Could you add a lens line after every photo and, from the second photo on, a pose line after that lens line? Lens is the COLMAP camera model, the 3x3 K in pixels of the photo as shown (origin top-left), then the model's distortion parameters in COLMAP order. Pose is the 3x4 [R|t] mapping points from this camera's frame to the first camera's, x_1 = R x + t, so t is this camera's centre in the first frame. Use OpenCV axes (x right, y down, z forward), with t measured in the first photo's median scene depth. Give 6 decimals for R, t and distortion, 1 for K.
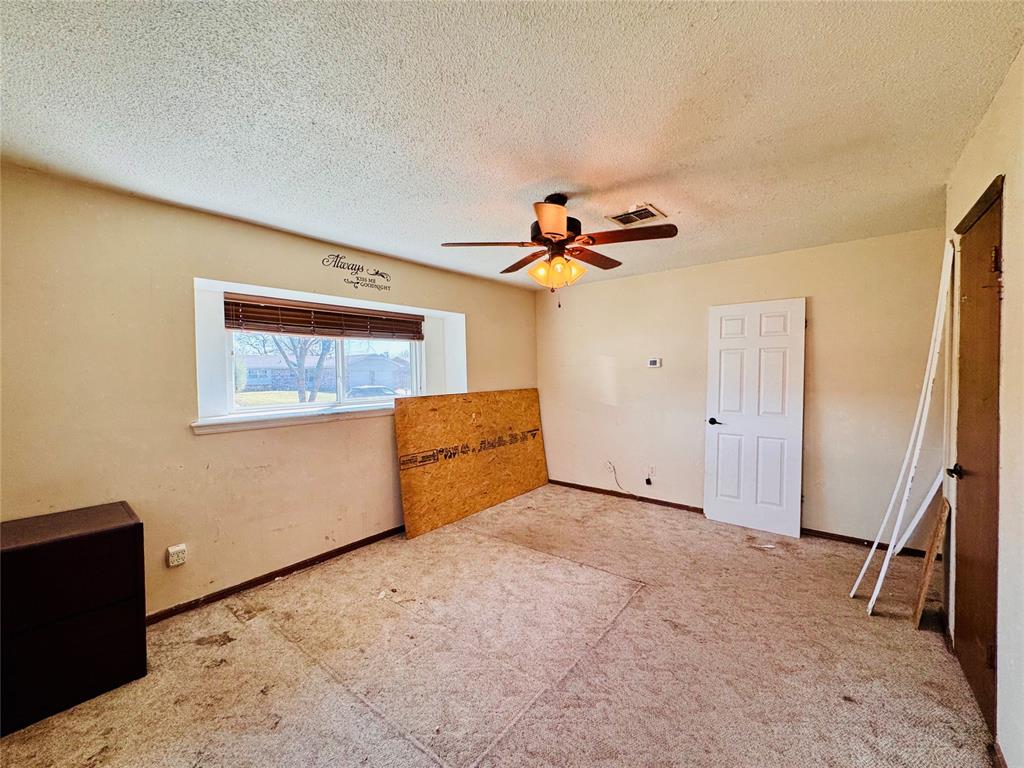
lens RADIAL K [[410.7, 0, 512.0], [0, 410.7, 382.2], [0, 0, 1]] dist [-0.001090, 0.000238]
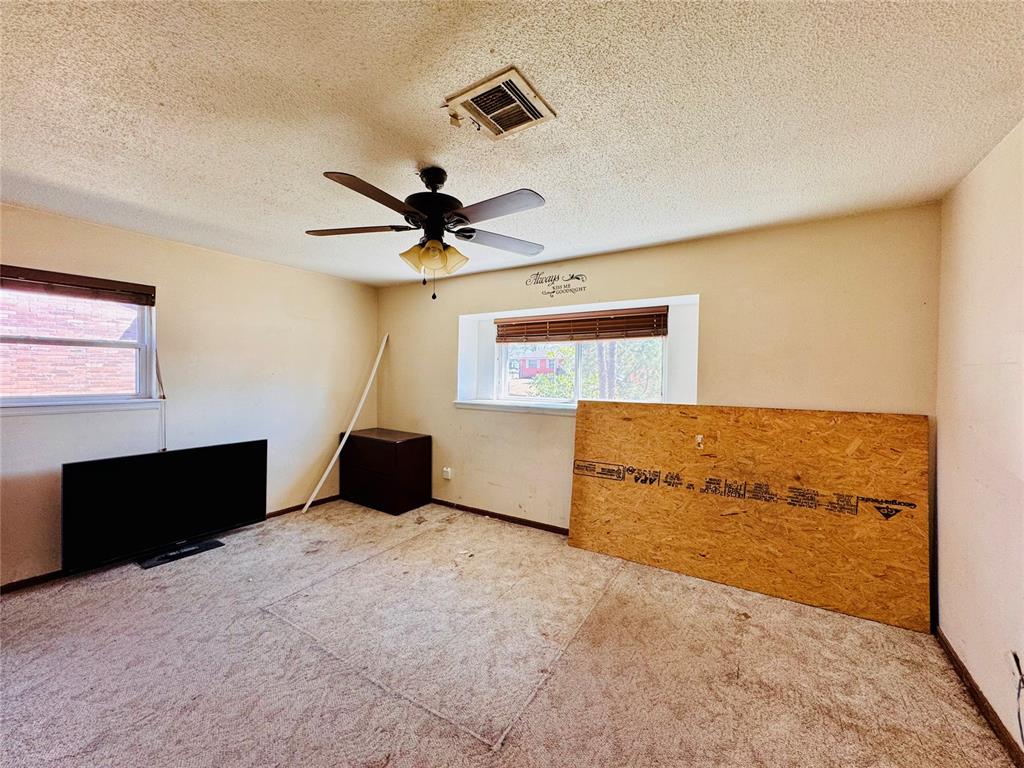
lens RADIAL K [[410.7, 0, 512.0], [0, 410.7, 383.7], [0, 0, 1]] dist [-0.001090, 0.000238]
pose [[0.113858, 0.035047, -0.992879, 0.683852], [-0.038846, 0.998770, 0.030800, -0.024523], [0.992737, 0.035062, 0.115080, 0.737682]]
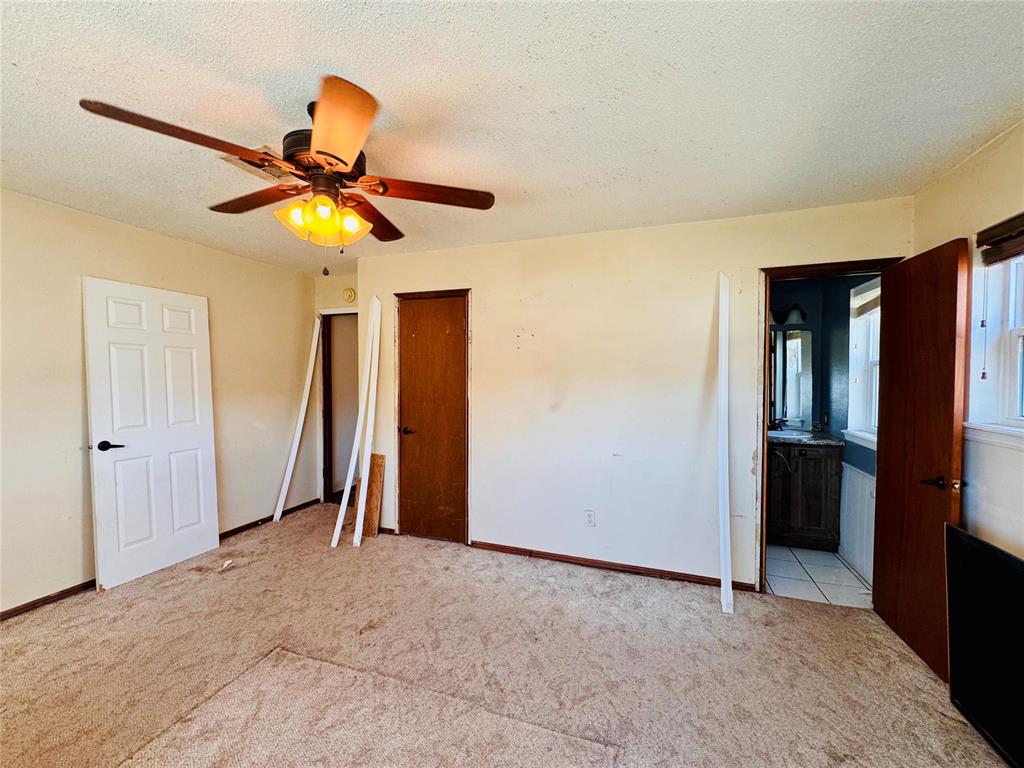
lens RADIAL K [[410.7, 0, 510.5], [0, 410.7, 385.3], [0, 0, 1]] dist [-0.001090, 0.000238]
pose [[-0.333791, -0.016842, 0.942497, -0.425918], [0.024072, 0.999362, 0.026383, -0.008977], [-0.942340, 0.031494, -0.333173, 0.652184]]
